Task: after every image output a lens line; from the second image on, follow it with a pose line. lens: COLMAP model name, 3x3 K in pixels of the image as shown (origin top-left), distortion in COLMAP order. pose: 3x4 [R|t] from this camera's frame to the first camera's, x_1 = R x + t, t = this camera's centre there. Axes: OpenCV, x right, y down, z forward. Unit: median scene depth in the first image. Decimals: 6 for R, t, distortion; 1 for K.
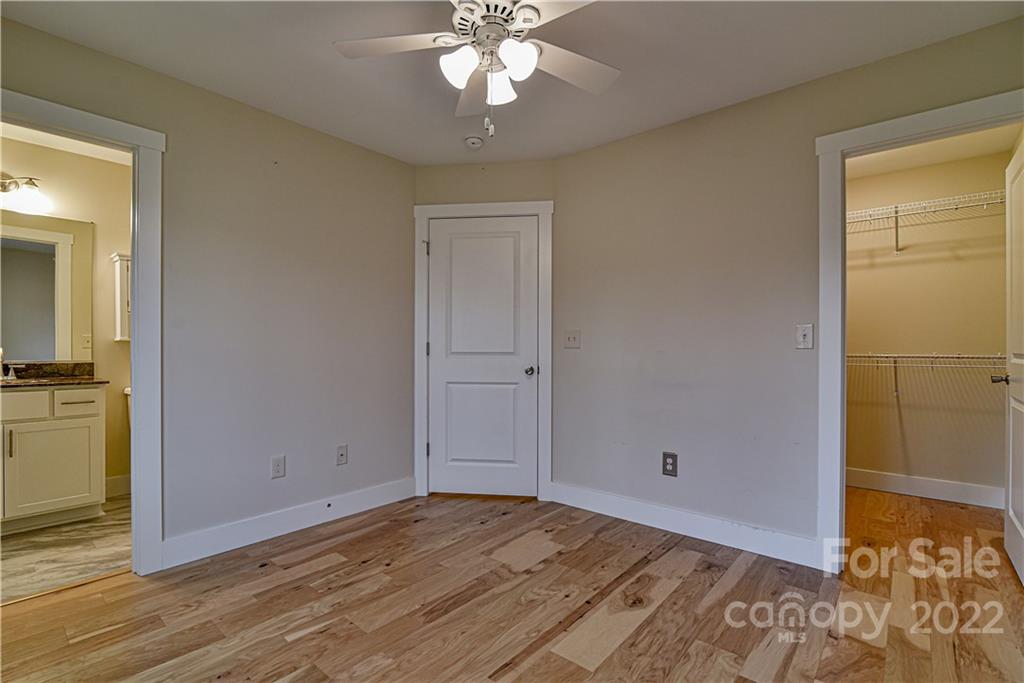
lens RADIAL K [[474.2, 0, 502.9], [0, 474.2, 345.6], [0, 0, 1]] dist [-0.016299, -0.000970]
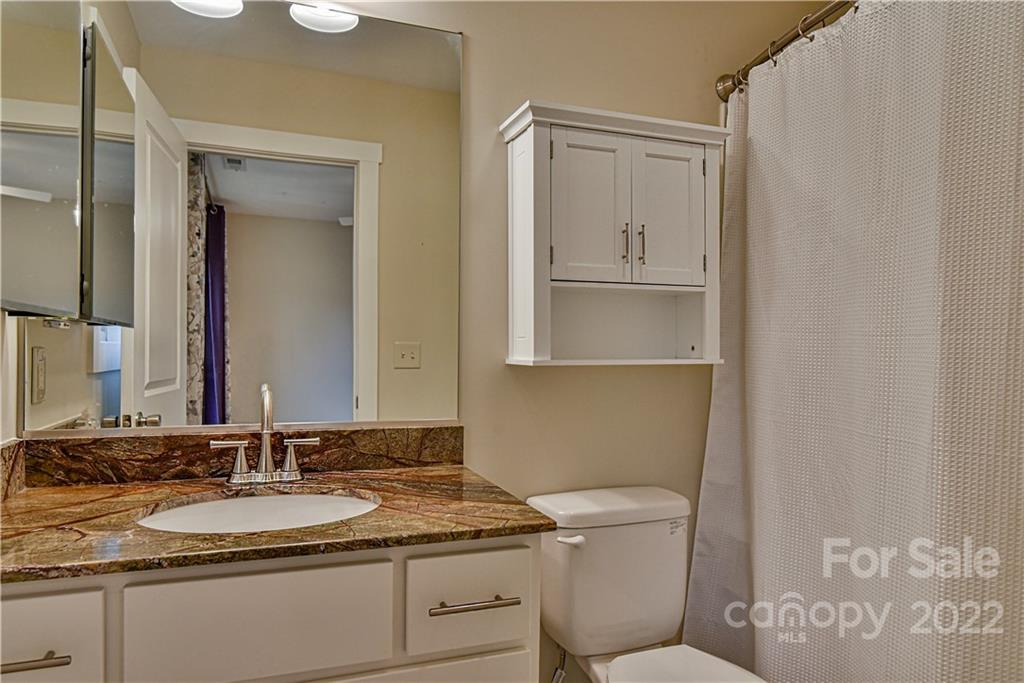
lens RADIAL K [[693.5, 0, 509.1], [0, 693.5, 343.4], [0, 0, 1]] dist [-0.004823, -0.000452]
pose [[0.876574, 0.001456, -0.481265, -0.614716], [-0.002616, 0.999995, -0.001739, -0.027258], [0.481260, 0.002784, 0.876573, 0.577635]]
